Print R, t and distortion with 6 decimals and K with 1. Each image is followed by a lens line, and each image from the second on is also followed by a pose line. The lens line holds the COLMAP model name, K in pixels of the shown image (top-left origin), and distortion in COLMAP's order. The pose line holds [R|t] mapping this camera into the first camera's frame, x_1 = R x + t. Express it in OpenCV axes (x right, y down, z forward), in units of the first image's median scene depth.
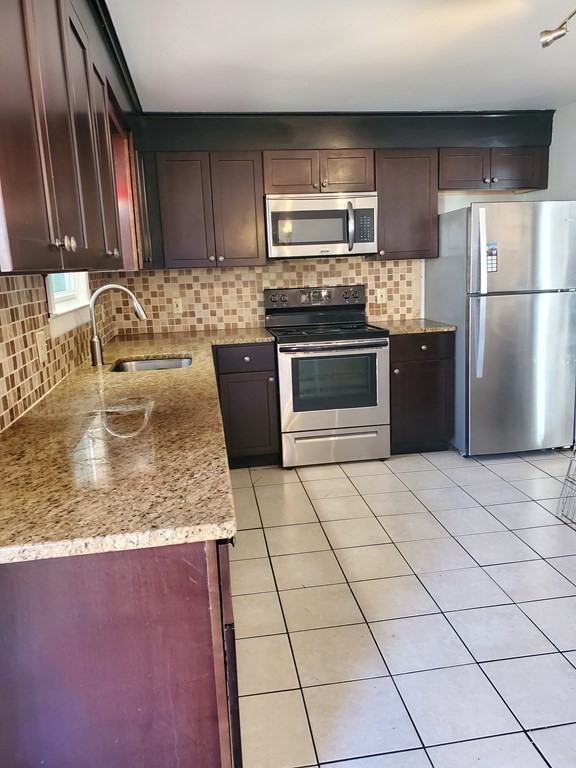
lens RADIAL K [[599.3, 0, 290.9], [0, 599.3, 383.8], [0, 0, 1]] dist [0.090160, -0.000532]
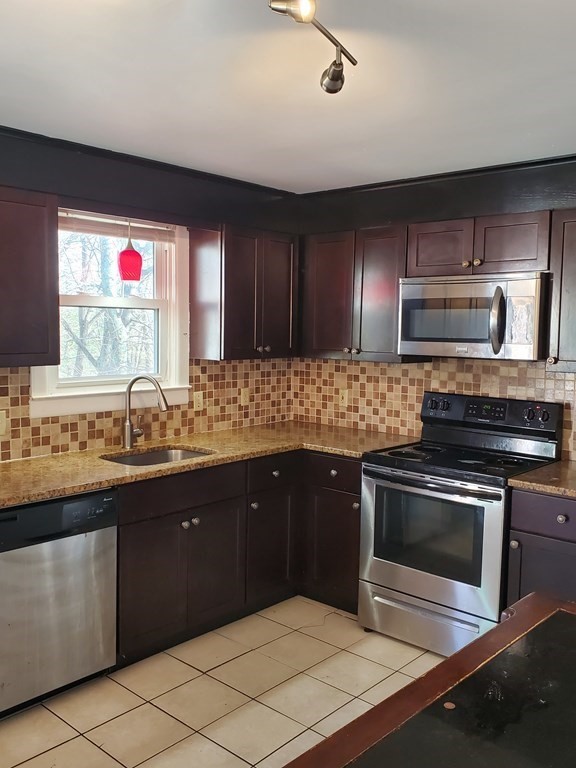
lens RADIAL K [[675.7, 0, 287.7], [0, 675.7, 383.1], [0, 0, 1]] dist [0.079117, -0.002838]
pose [[0.611581, 0.112995, -0.783072, 0.536384], [-0.187823, 0.982190, -0.004963, -0.129880], [0.768565, 0.150114, 0.621911, 0.311692]]
